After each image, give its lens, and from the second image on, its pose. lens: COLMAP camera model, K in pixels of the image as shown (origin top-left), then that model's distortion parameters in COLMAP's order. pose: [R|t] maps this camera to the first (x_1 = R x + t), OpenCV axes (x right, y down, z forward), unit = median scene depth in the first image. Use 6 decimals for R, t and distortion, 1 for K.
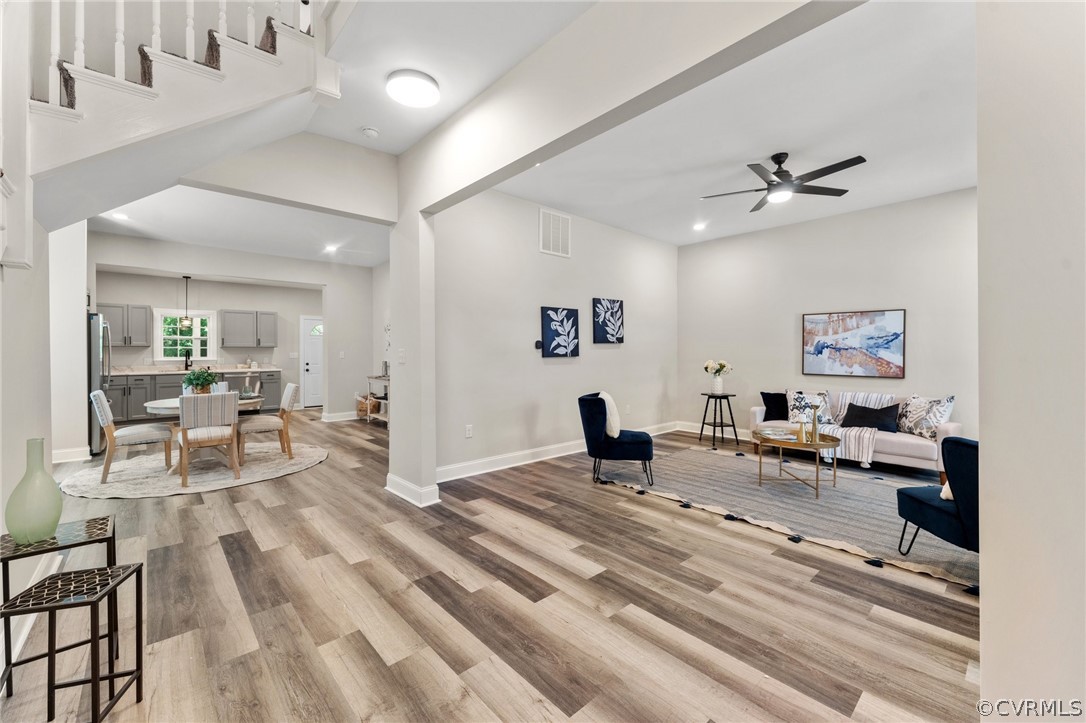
lens RADIAL K [[441.7, 0, 534.6], [0, 441.7, 354.4], [0, 0, 1]] dist [0.015465, -0.000009]
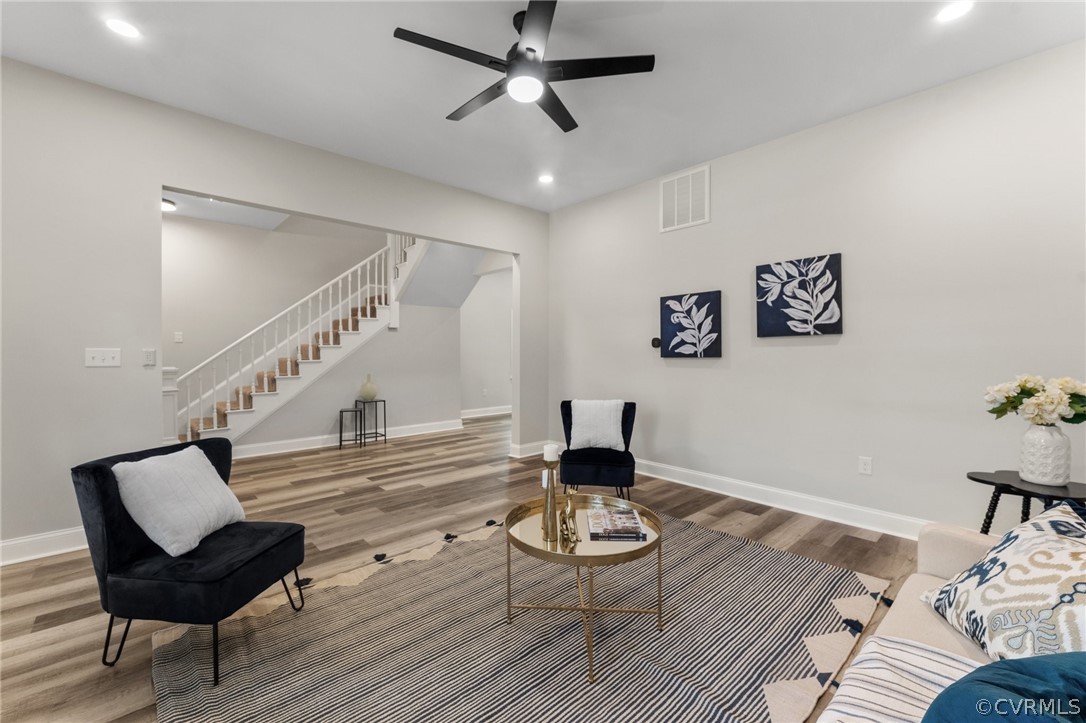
lens RADIAL K [[441.7, 0, 534.6], [0, 441.7, 354.4], [0, 0, 1]] dist [0.015465, -0.000009]
pose [[0.007959, 0.011679, -0.999900, 0.827331], [0.001069, 0.999931, 0.011687, -0.008786], [0.999968, -0.001162, 0.007946, 0.720799]]
